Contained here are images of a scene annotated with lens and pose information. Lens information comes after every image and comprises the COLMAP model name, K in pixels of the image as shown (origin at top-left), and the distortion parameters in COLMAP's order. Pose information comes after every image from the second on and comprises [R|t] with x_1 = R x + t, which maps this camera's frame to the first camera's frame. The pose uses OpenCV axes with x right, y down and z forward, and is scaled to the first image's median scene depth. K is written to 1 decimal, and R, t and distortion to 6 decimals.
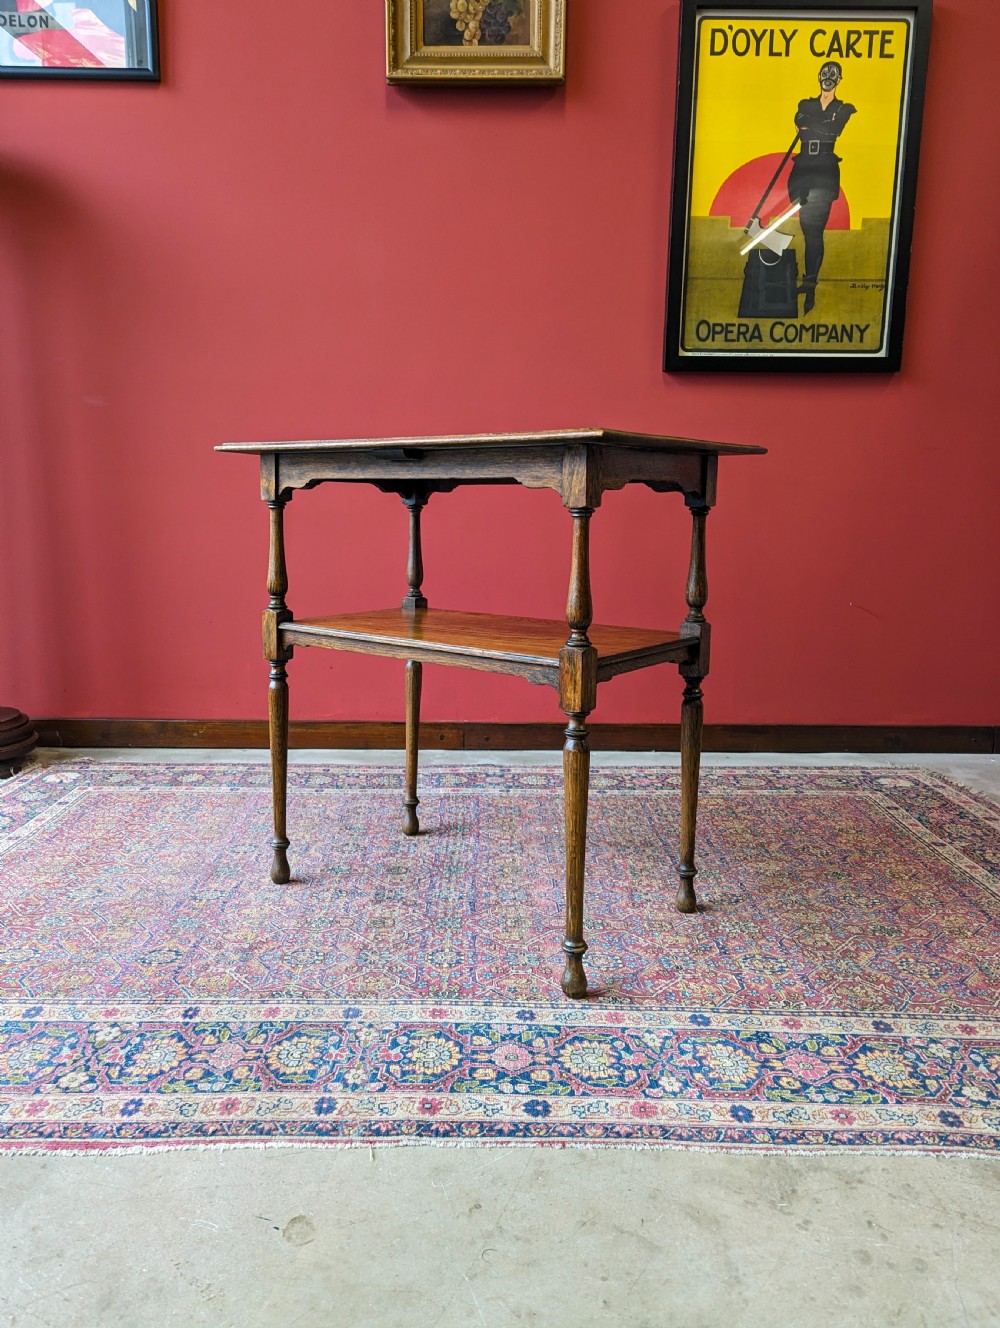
lens RADIAL K [[958.7, 0, 489.6], [0, 958.7, 622.9], [0, 0, 1]] dist [0.072349, -0.065798]
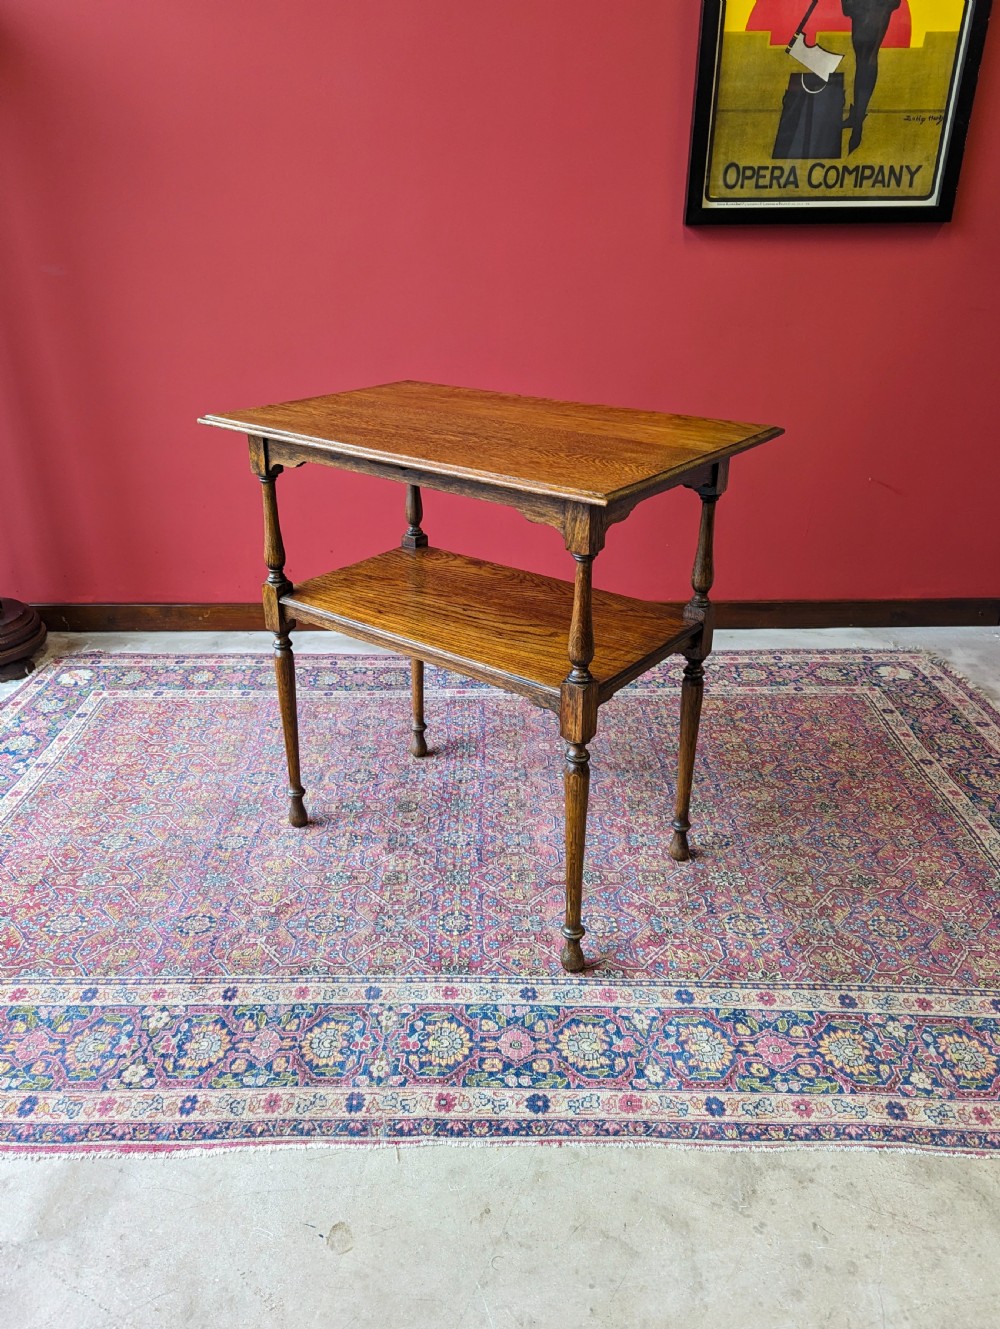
lens RADIAL K [[991.4, 0, 486.1], [0, 991.4, 635.6], [0, 0, 1]] dist [0.060478, -0.041838]
pose [[0.999875, -0.011476, -0.010838, 0.005629], [0.014053, 0.959864, 0.280114, -0.319290], [0.007188, -0.280232, 0.959905, 0.009275]]
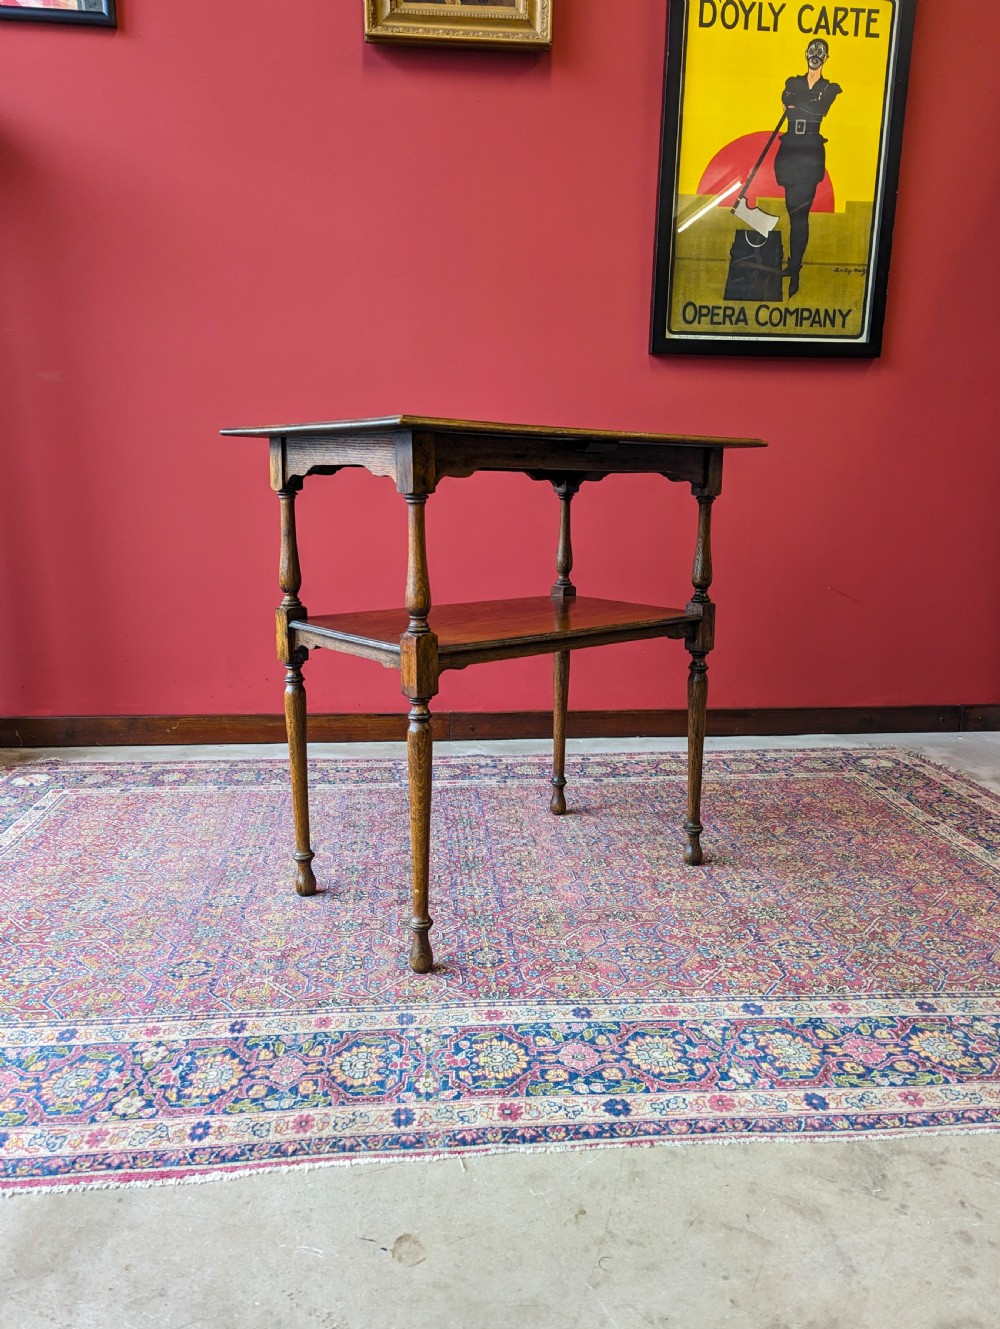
lens RADIAL K [[964.5, 0, 502.7], [0, 964.5, 644.3], [0, 0, 1]] dist [0.073102, -0.063136]
pose [[0.995466, -0.013506, 0.094152, -0.134226], [0.009558, 0.999061, 0.042260, -0.015608], [-0.094634, -0.041169, 0.994660, 0.030057]]
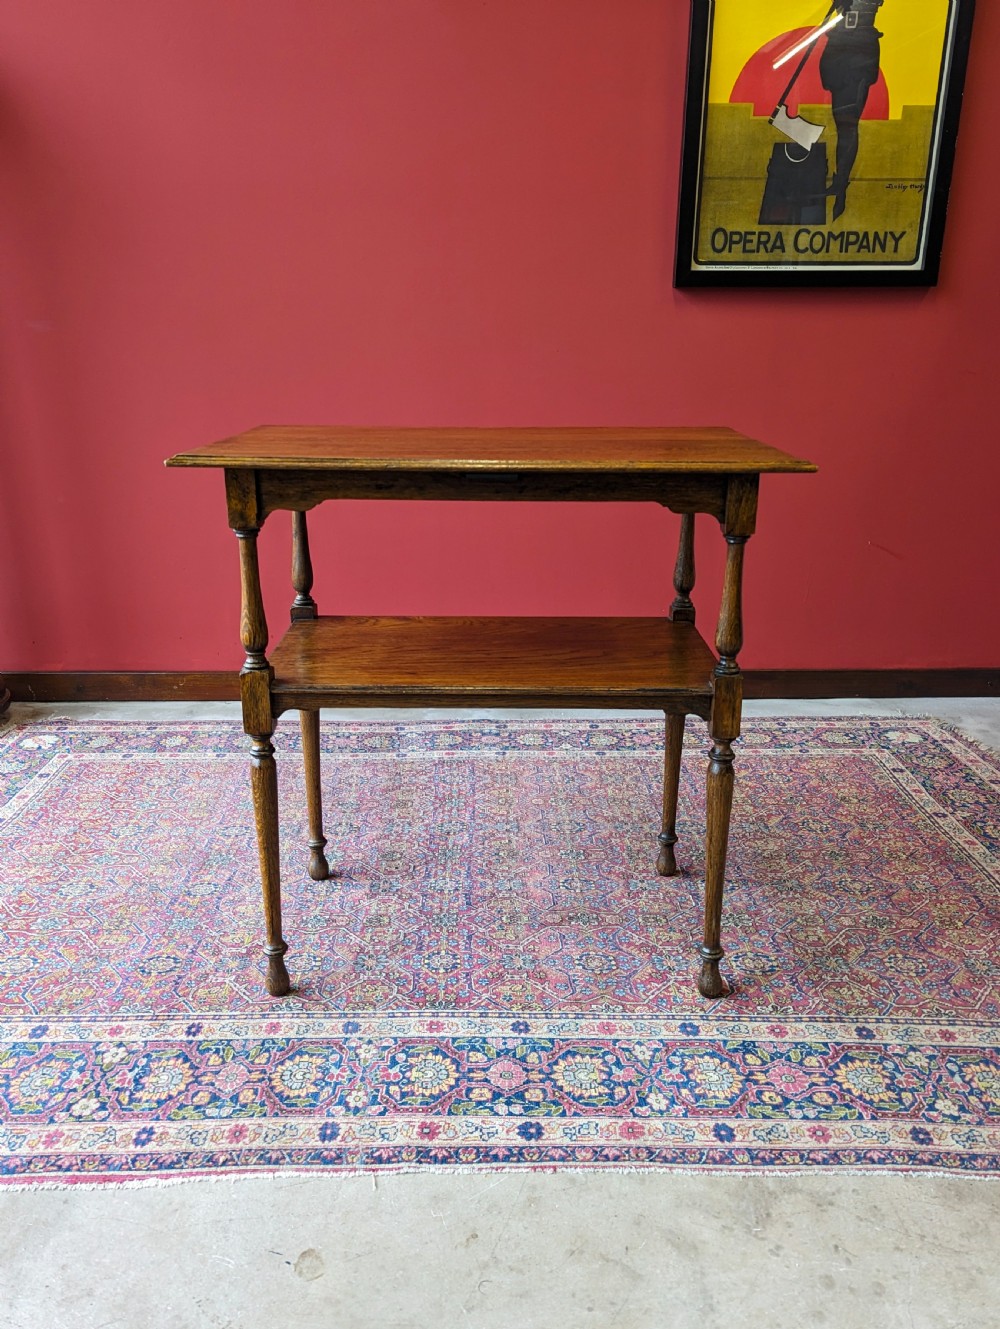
lens RADIAL K [[1045.1, 0, 497.7], [0, 1045.1, 652.6], [0, 0, 1]] dist [0.068258, -0.046138]
pose [[0.999900, -0.010865, 0.009054, 0.007407], [0.009272, 0.987013, 0.160372, -0.169719], [-0.010679, -0.160272, 0.987015, -0.041613]]
